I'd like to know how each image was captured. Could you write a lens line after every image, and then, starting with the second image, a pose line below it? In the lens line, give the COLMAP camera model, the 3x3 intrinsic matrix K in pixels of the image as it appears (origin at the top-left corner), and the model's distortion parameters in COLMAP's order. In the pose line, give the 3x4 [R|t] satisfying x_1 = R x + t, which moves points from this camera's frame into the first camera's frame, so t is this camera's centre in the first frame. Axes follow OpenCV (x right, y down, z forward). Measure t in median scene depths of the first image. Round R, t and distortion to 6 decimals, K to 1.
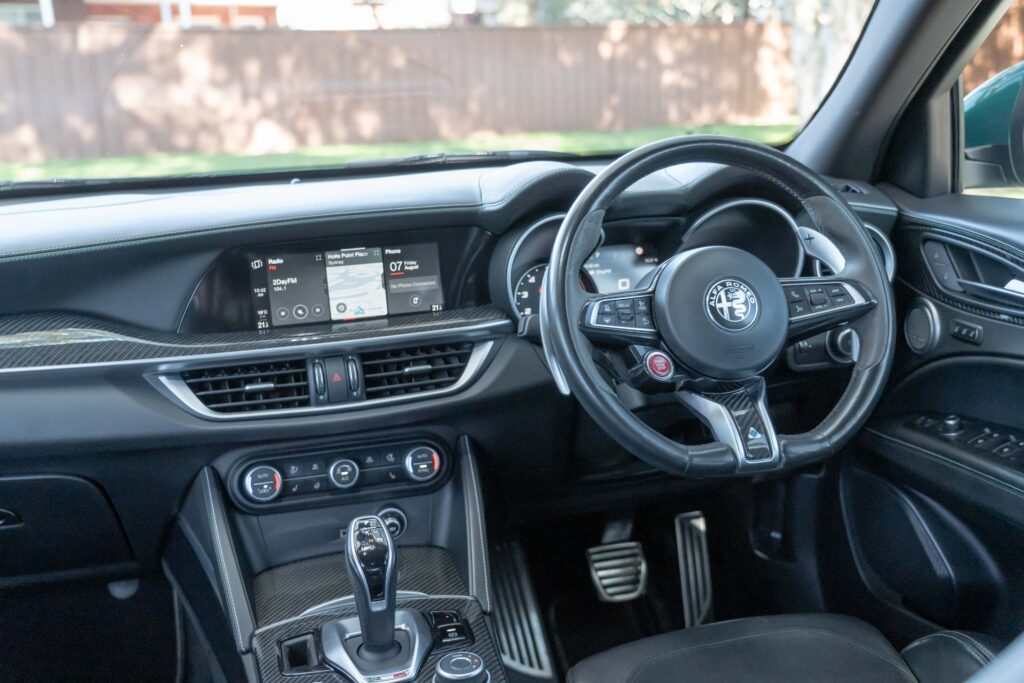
lens RADIAL K [[1108.1, 0, 529.1], [0, 1108.1, 340.2], [0, 0, 1]] dist [0.029167, 0.005391]
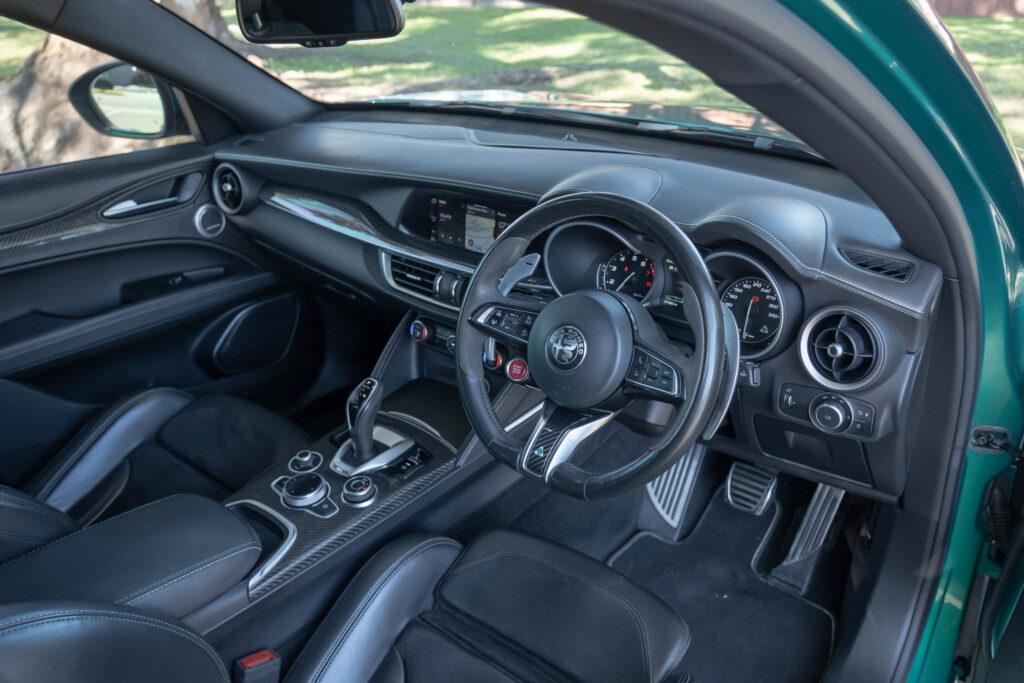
lens RADIAL K [[733.7, 0, 553.9], [0, 733.7, 347.3], [0, 0, 1]] dist [-0.005273, 0.002145]
pose [[0.620957, 0.396069, -0.676419, 0.626387], [-0.189729, 0.913235, 0.360562, -0.278447], [0.760536, -0.095557, 0.642225, 0.434865]]
